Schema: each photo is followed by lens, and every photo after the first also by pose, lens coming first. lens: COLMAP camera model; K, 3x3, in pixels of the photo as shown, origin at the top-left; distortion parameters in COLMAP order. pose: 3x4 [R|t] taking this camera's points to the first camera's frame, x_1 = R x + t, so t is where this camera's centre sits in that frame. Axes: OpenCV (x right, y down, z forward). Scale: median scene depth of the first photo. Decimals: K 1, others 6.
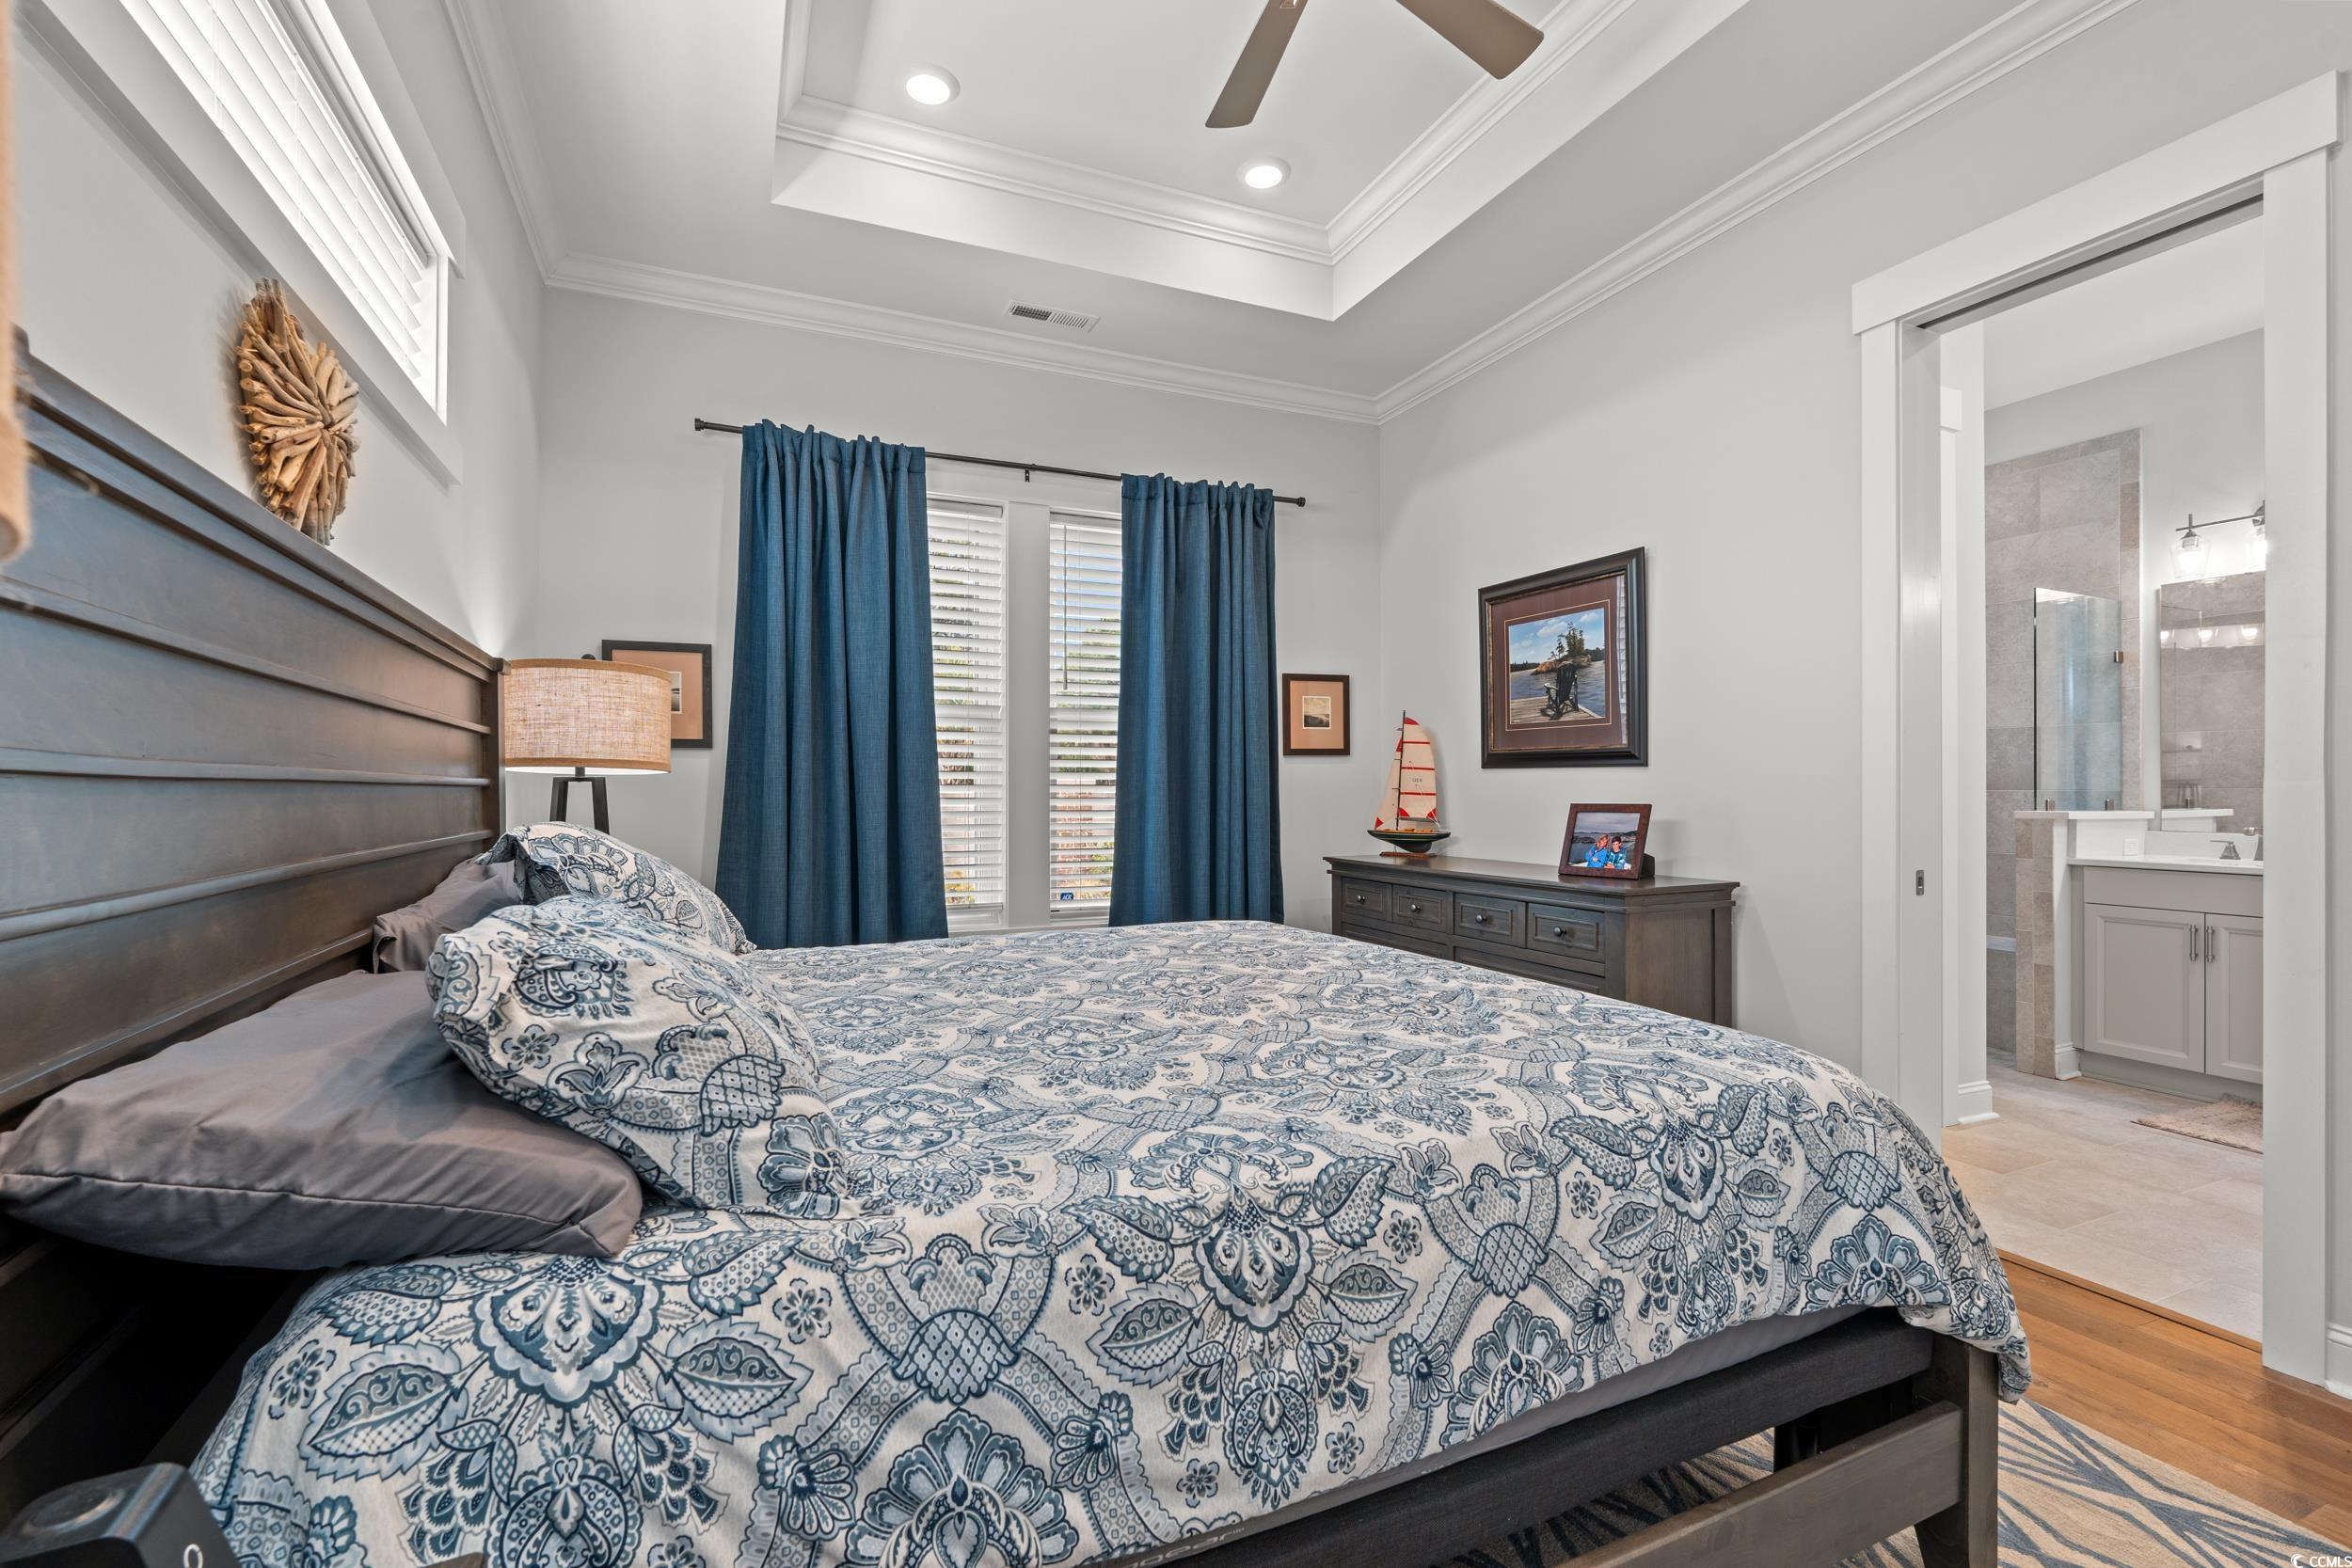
lens RADIAL K [[1032.4, 0, 1180.1], [0, 1032.4, 790.9], [0, 0, 1]] dist [-0.004887, 0.000505]
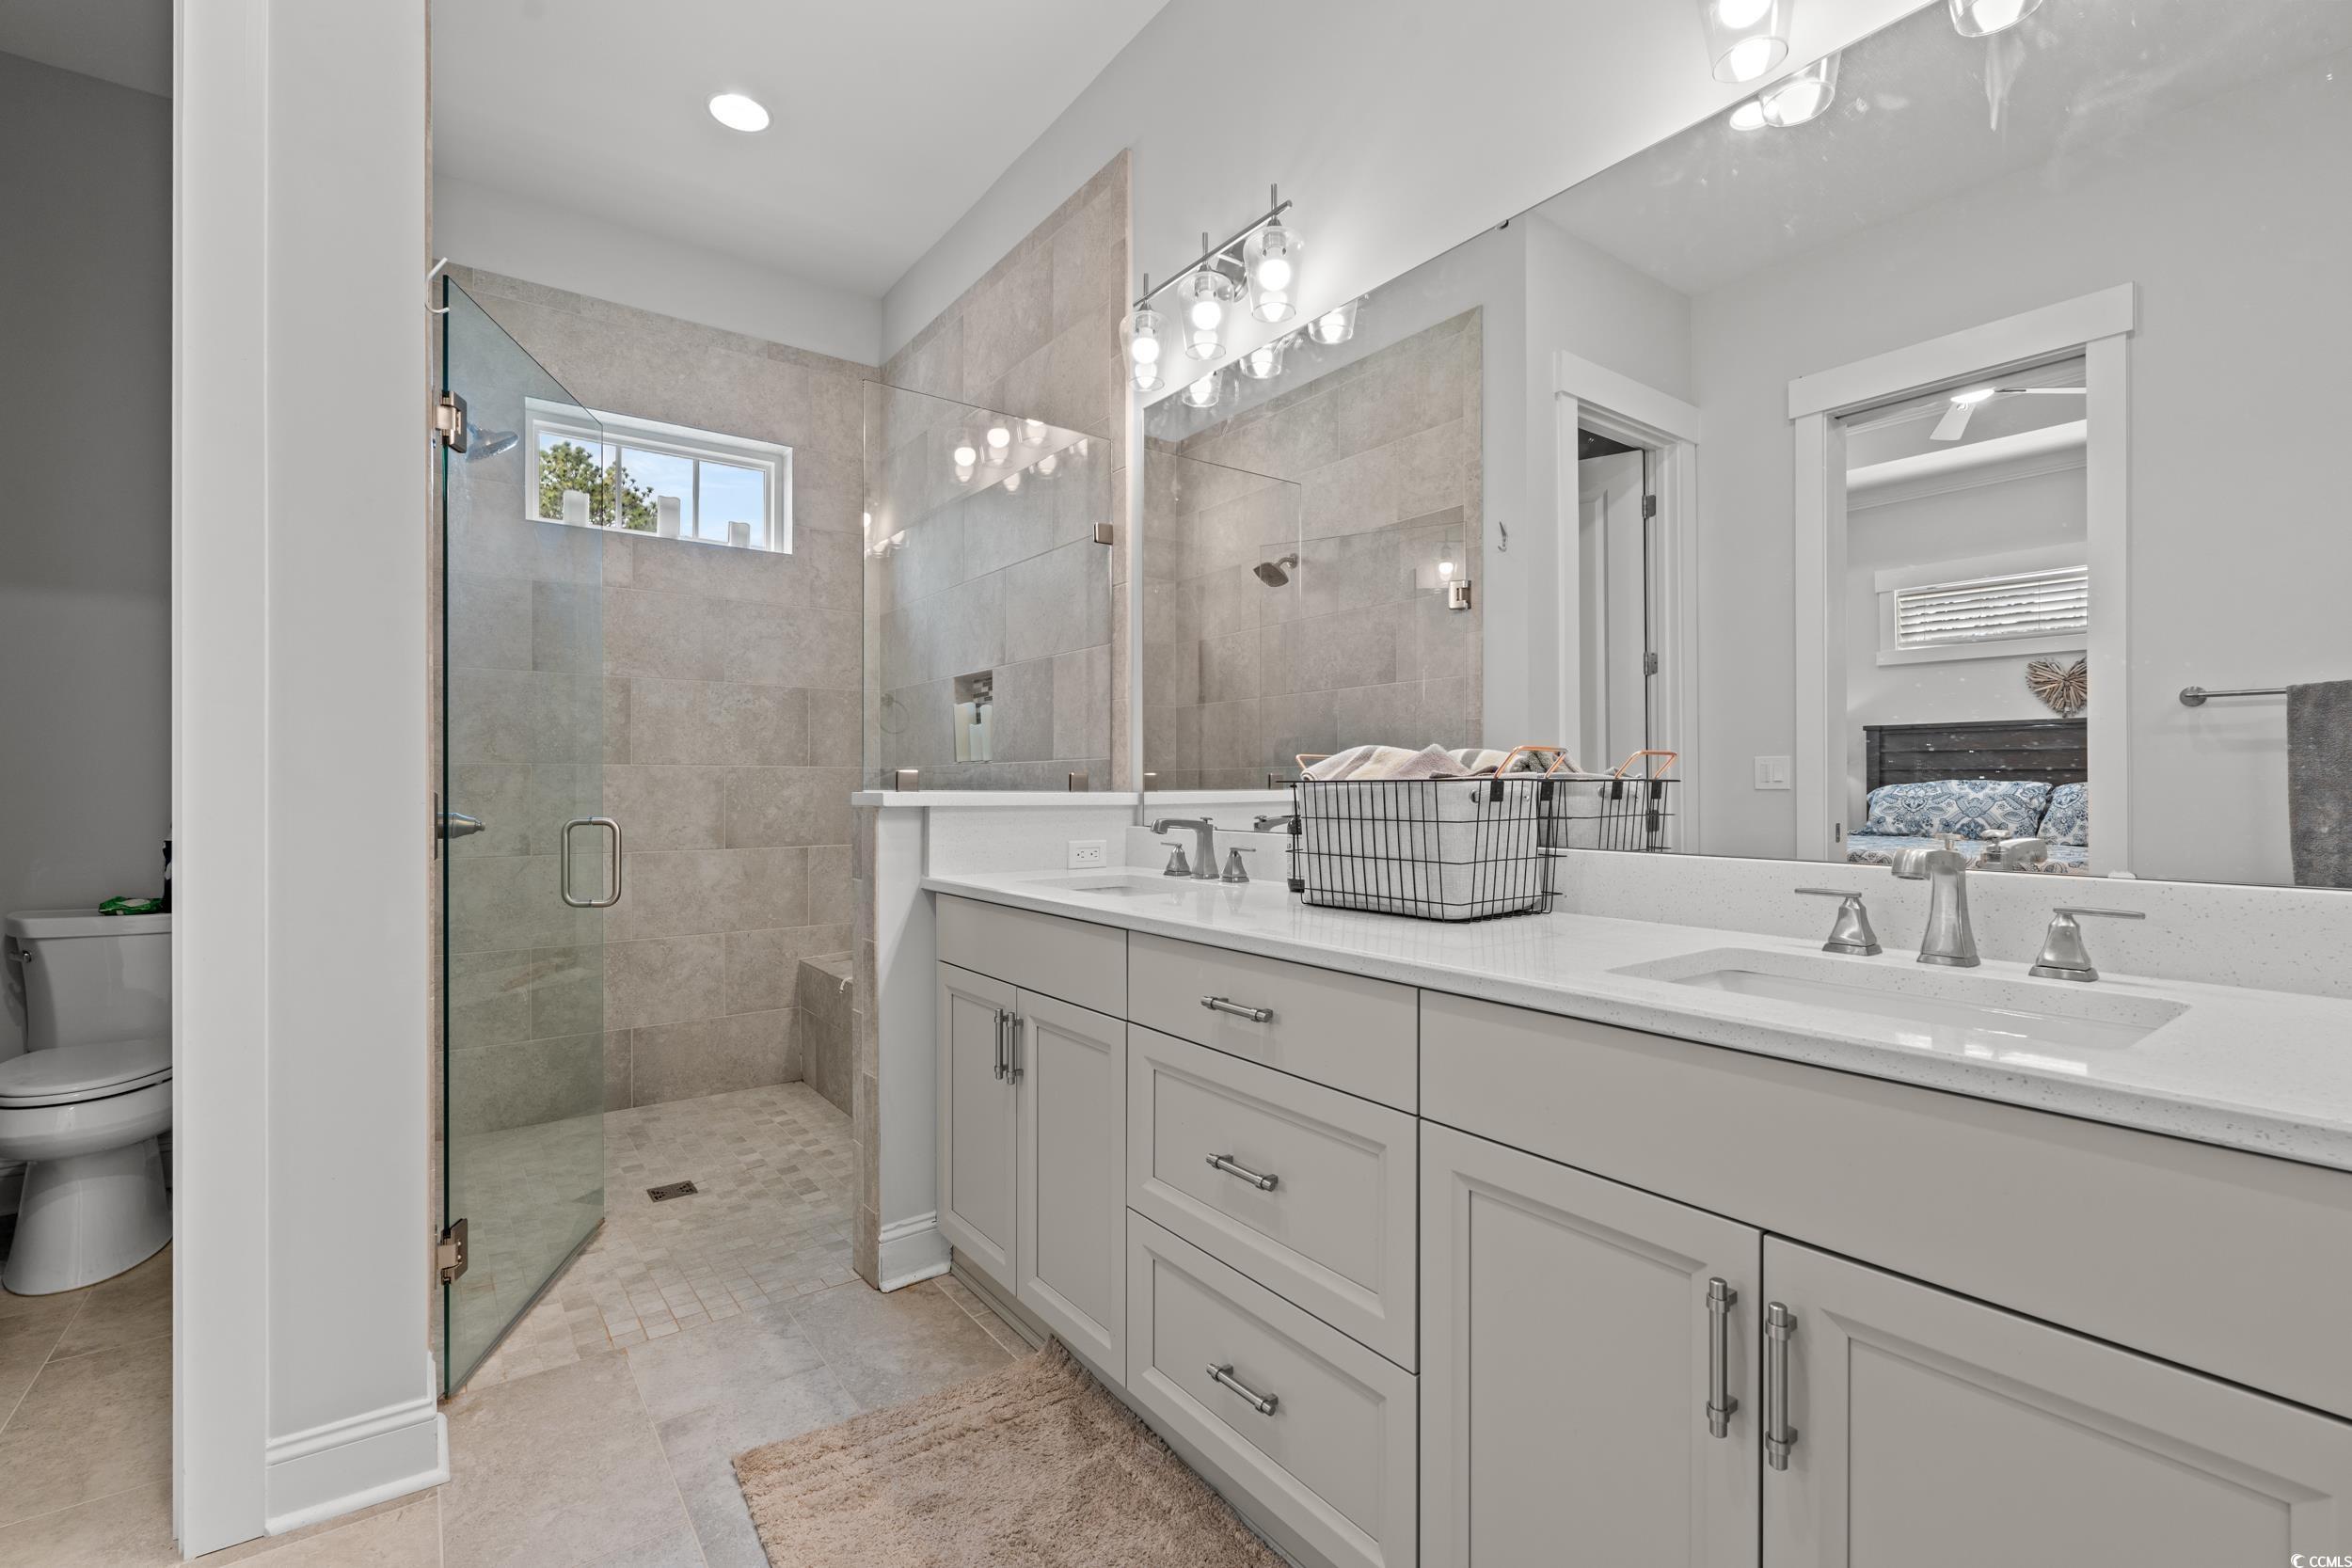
lens RADIAL K [[1032.4, 0, 1178.5], [0, 1032.4, 782.2], [0, 0, 1]] dist [-0.004887, 0.000505]
pose [[0.978536, 0.000893, 0.206074, 0.848363], [0.000900, 0.999963, -0.008608, 0.018949], [-0.206074, 0.008608, 0.978498, 0.418536]]
